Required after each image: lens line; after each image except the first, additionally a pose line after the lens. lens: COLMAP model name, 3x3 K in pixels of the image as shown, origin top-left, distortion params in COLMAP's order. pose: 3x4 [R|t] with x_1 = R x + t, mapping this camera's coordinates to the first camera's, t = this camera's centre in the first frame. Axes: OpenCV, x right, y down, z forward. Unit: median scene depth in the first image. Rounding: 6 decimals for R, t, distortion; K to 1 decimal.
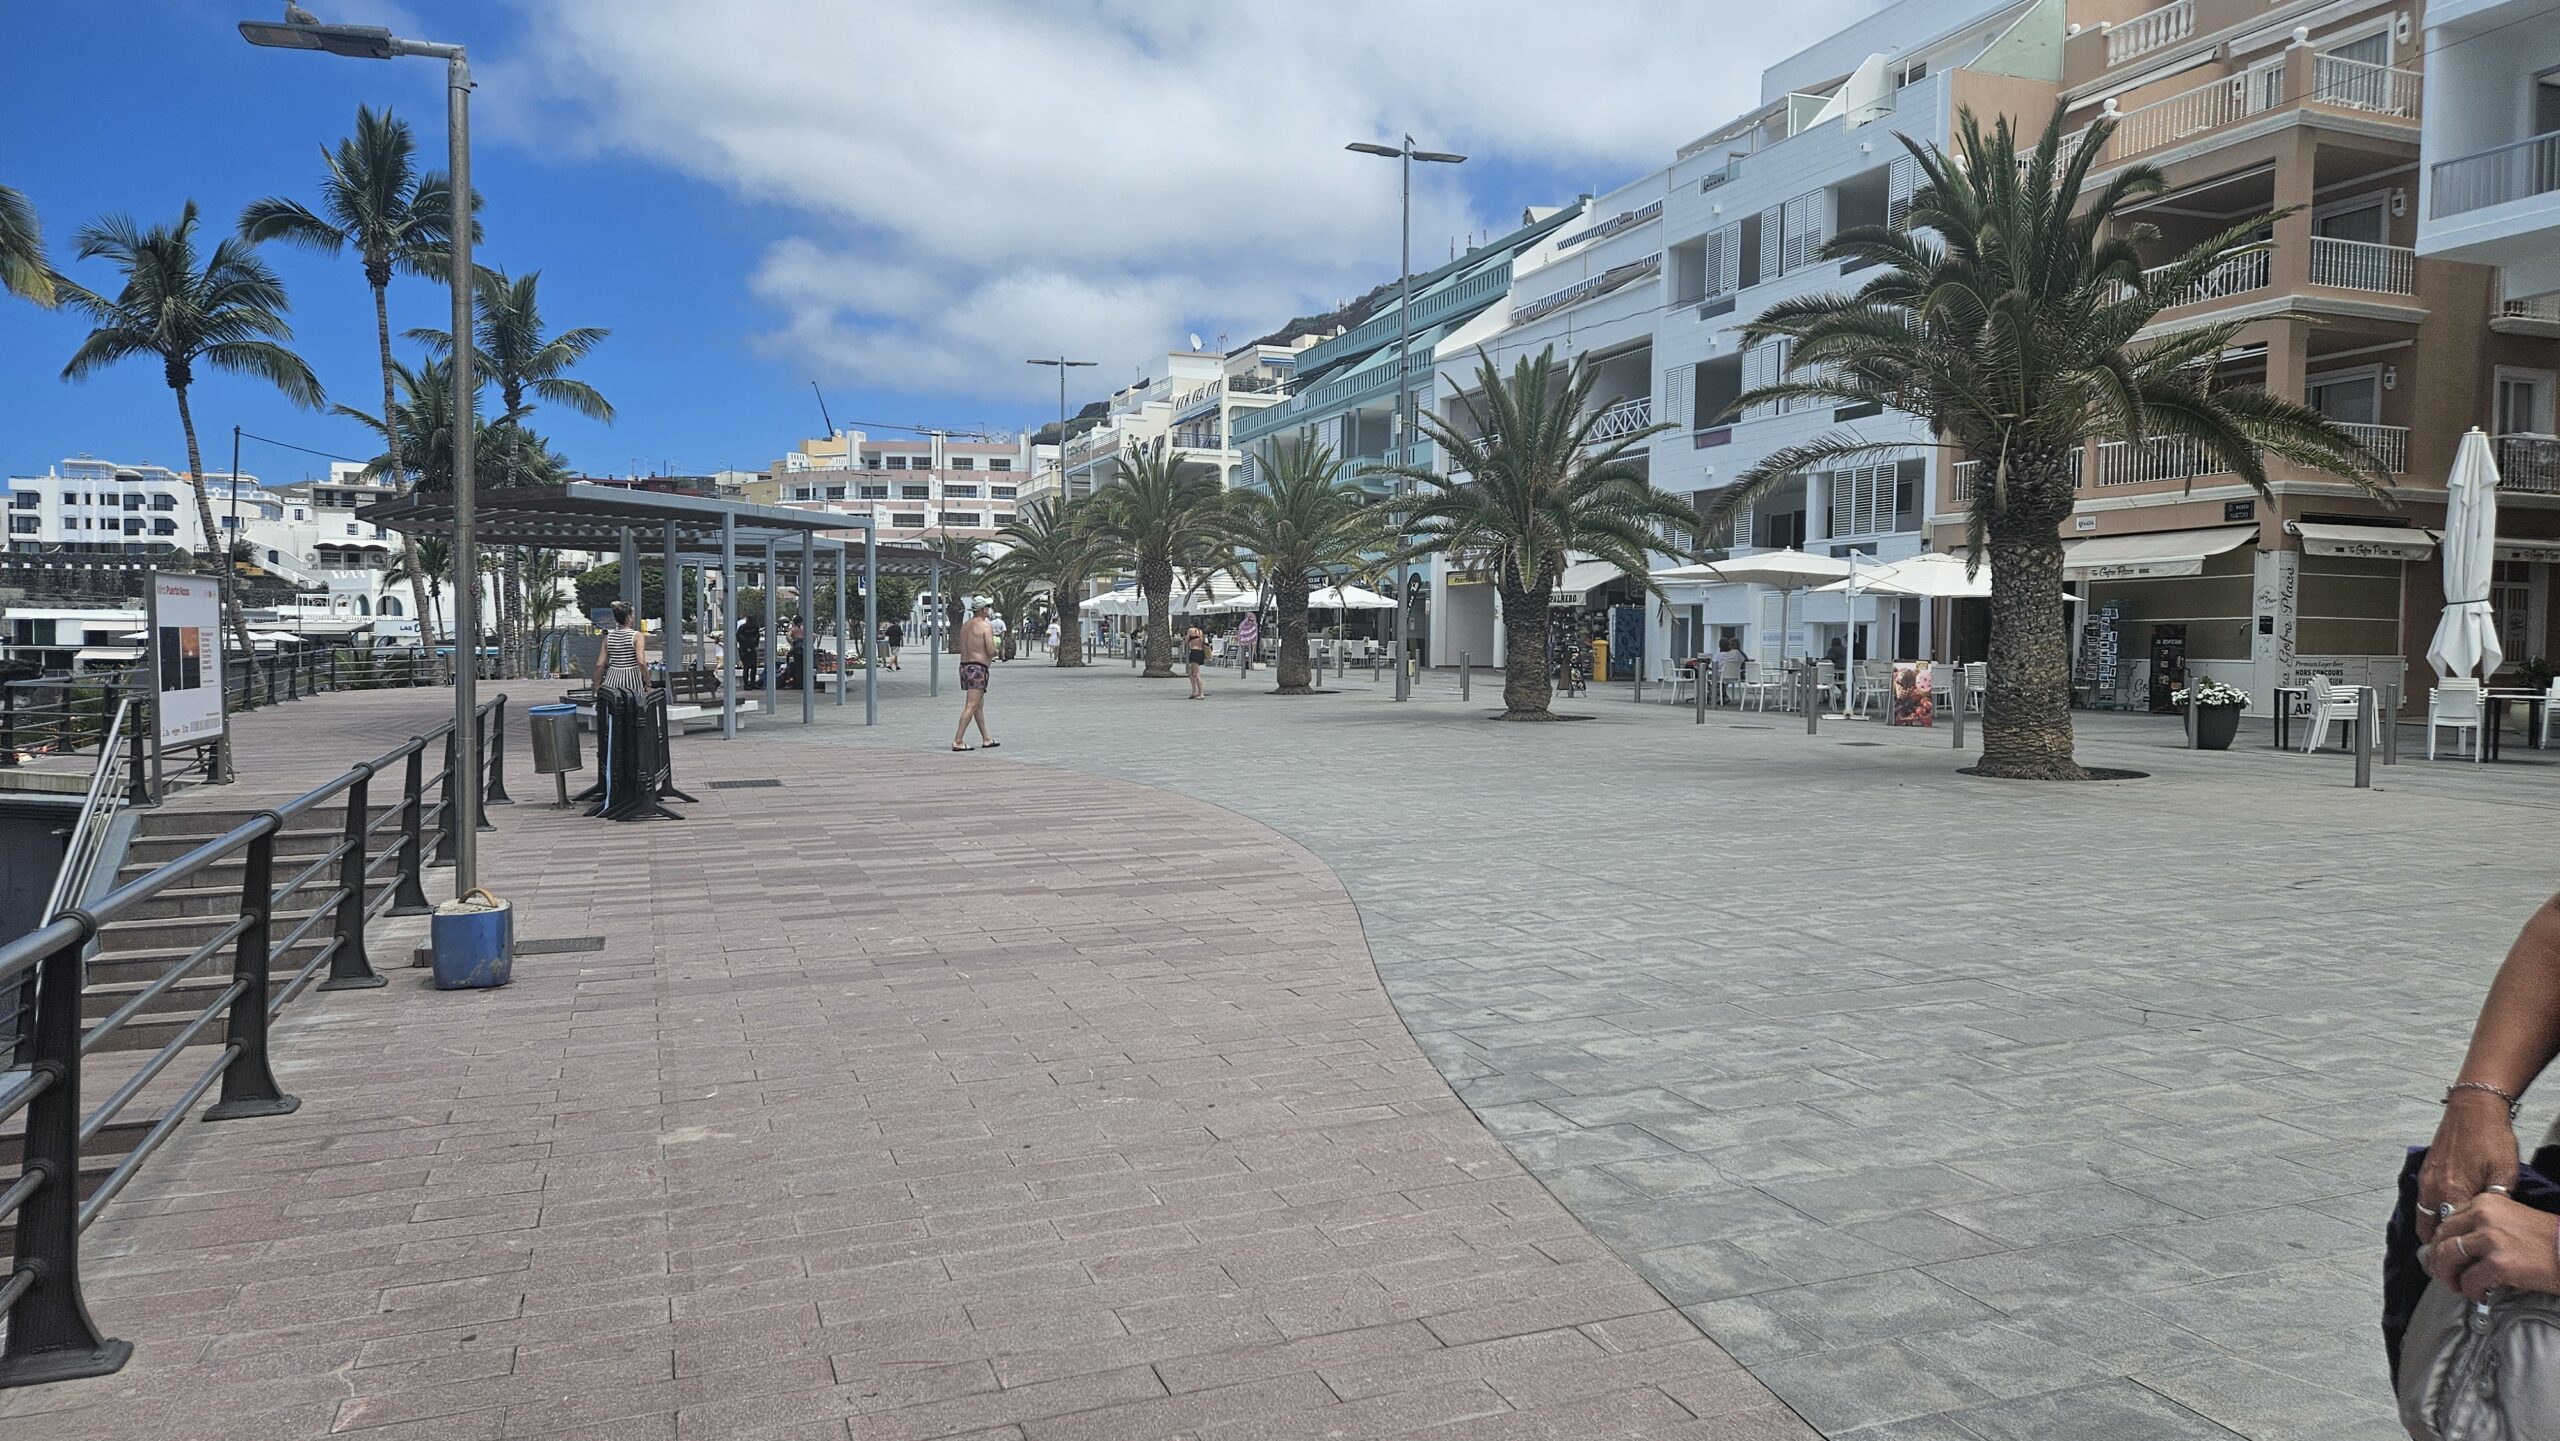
lens RADIAL K [[1718.8, 0, 1274.8], [0, 1718.8, 722.9], [0, 0, 1]] dist [0.079859, -0.074709]
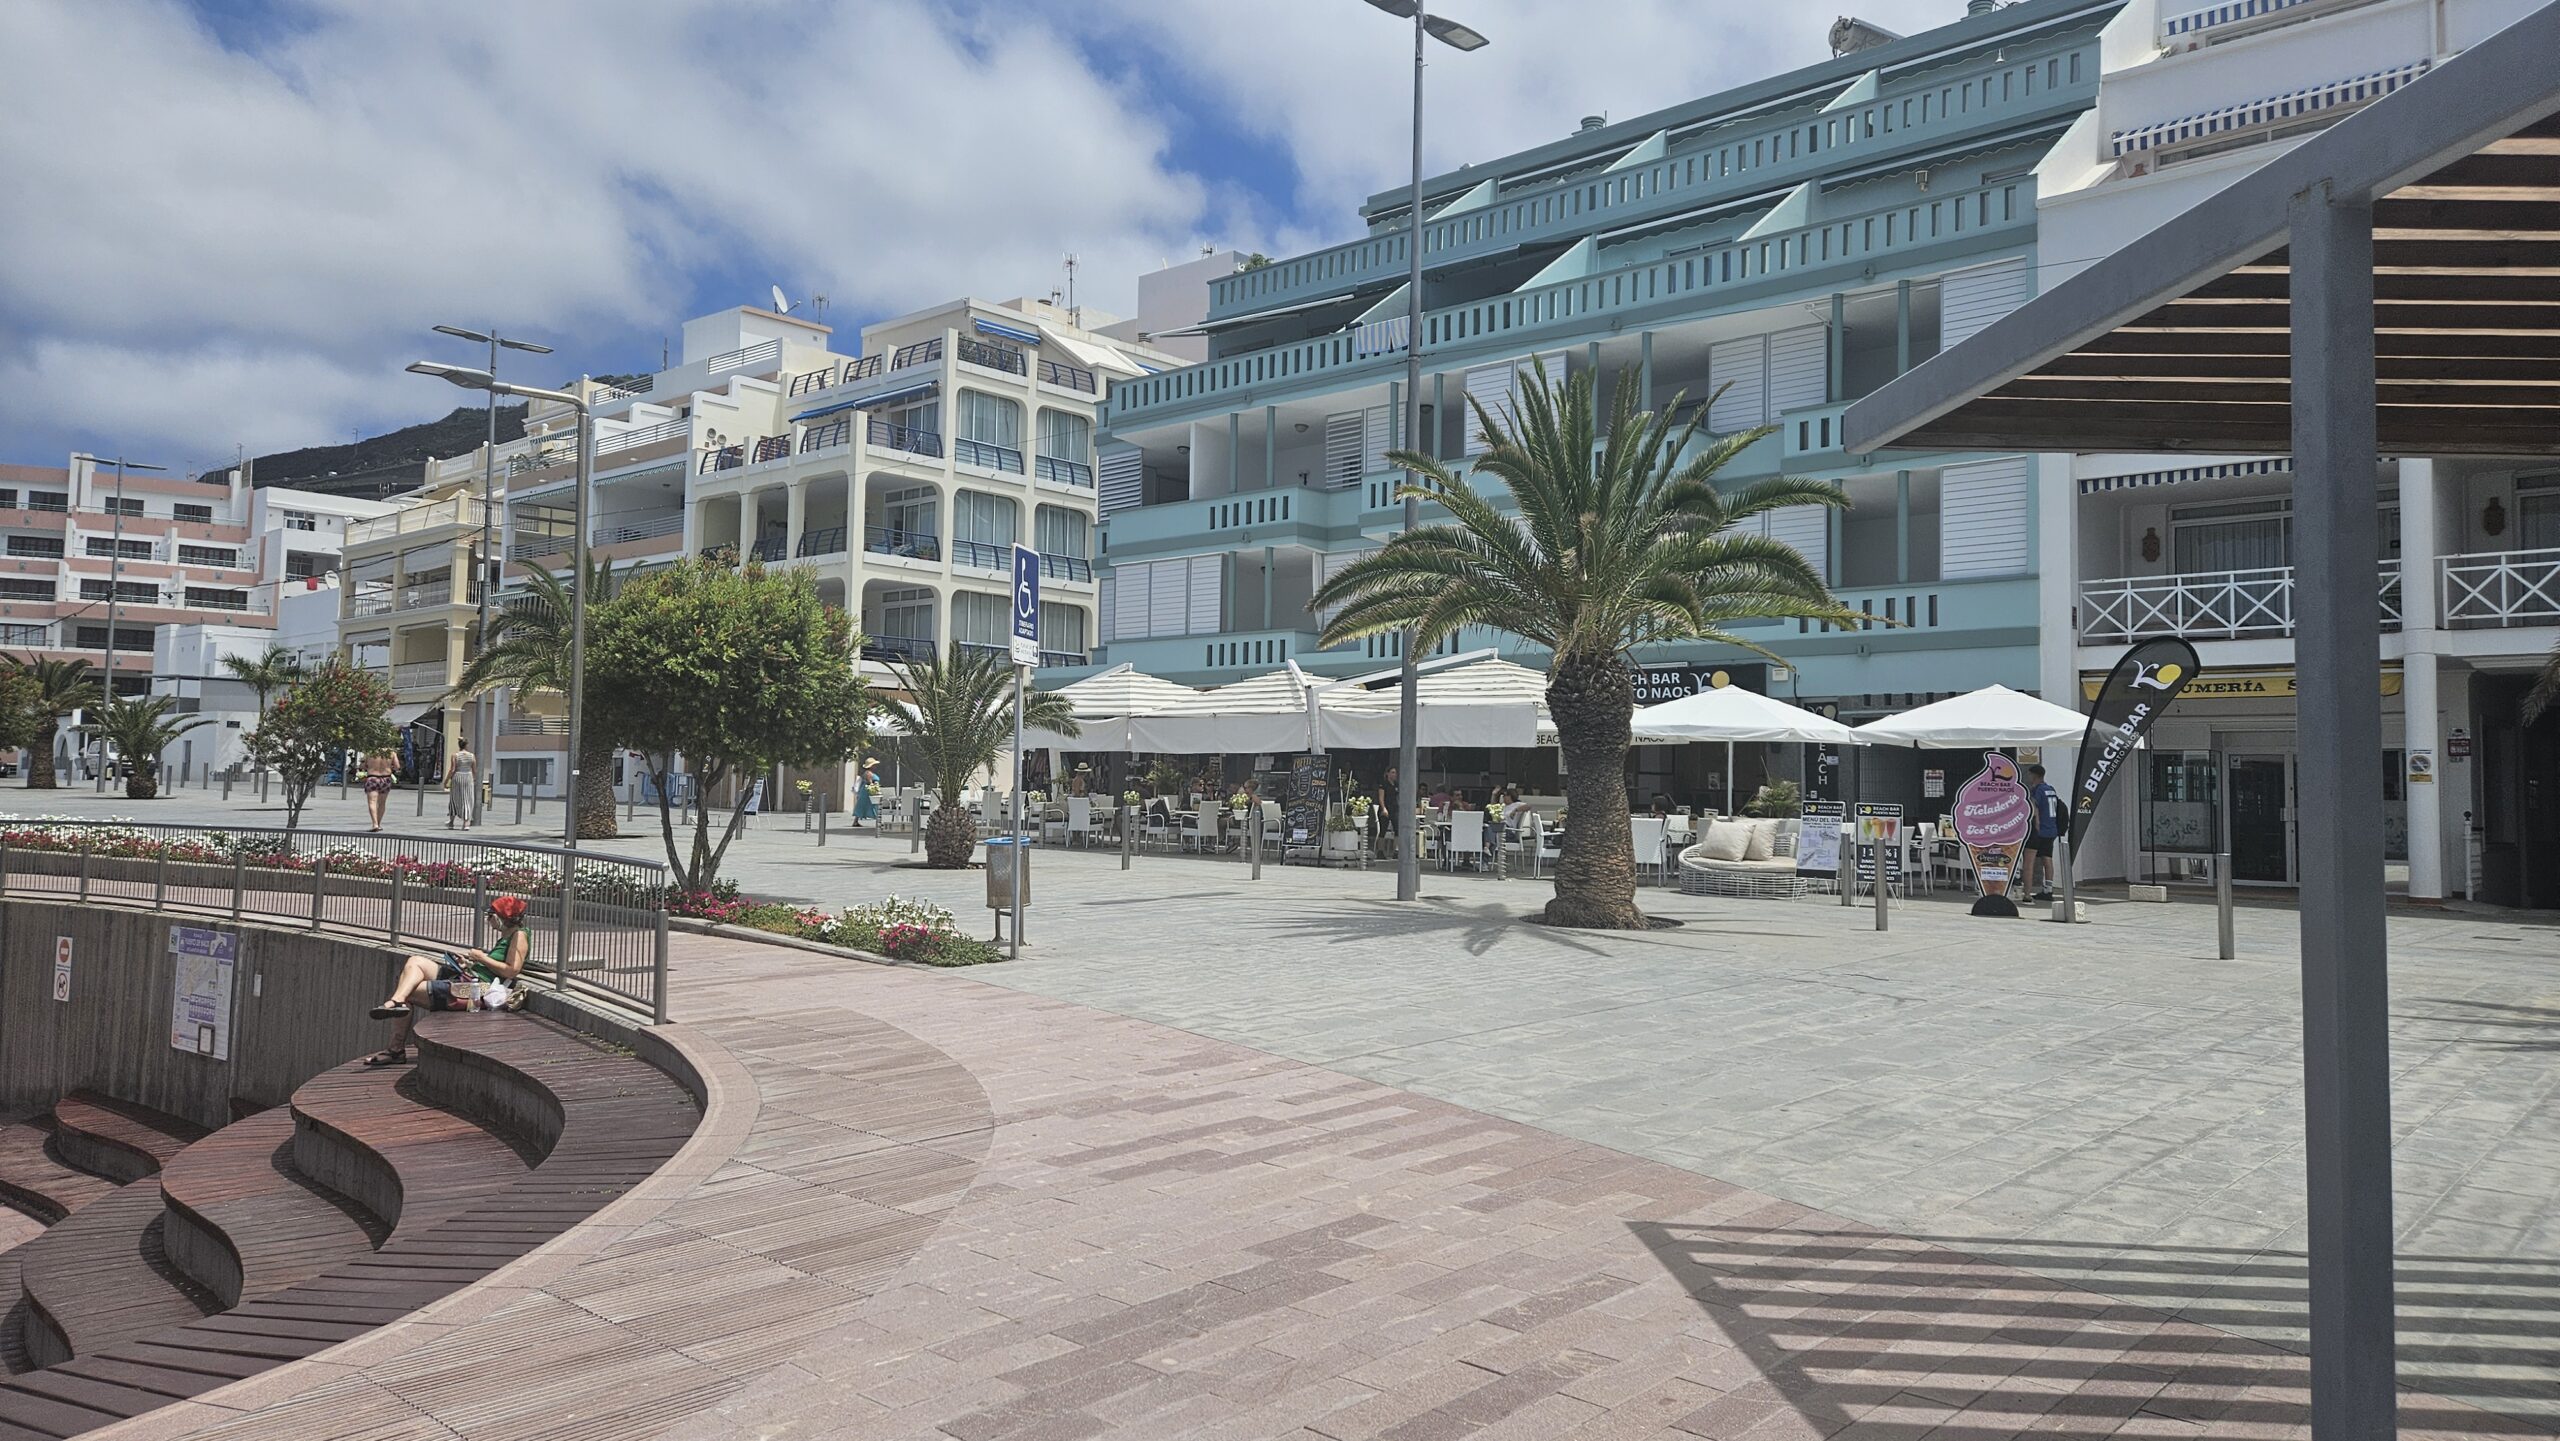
lens RADIAL K [[1697.8, 0, 1302.8], [0, 1697.8, 700.4], [0, 0, 1]] dist [0.083809, -0.073405]
pose [[0.883510, 0.021457, 0.467921, -0.095708], [0.020274, 0.996262, -0.083966, -0.014713], [-0.467974, 0.083672, 0.879772, 0.231190]]
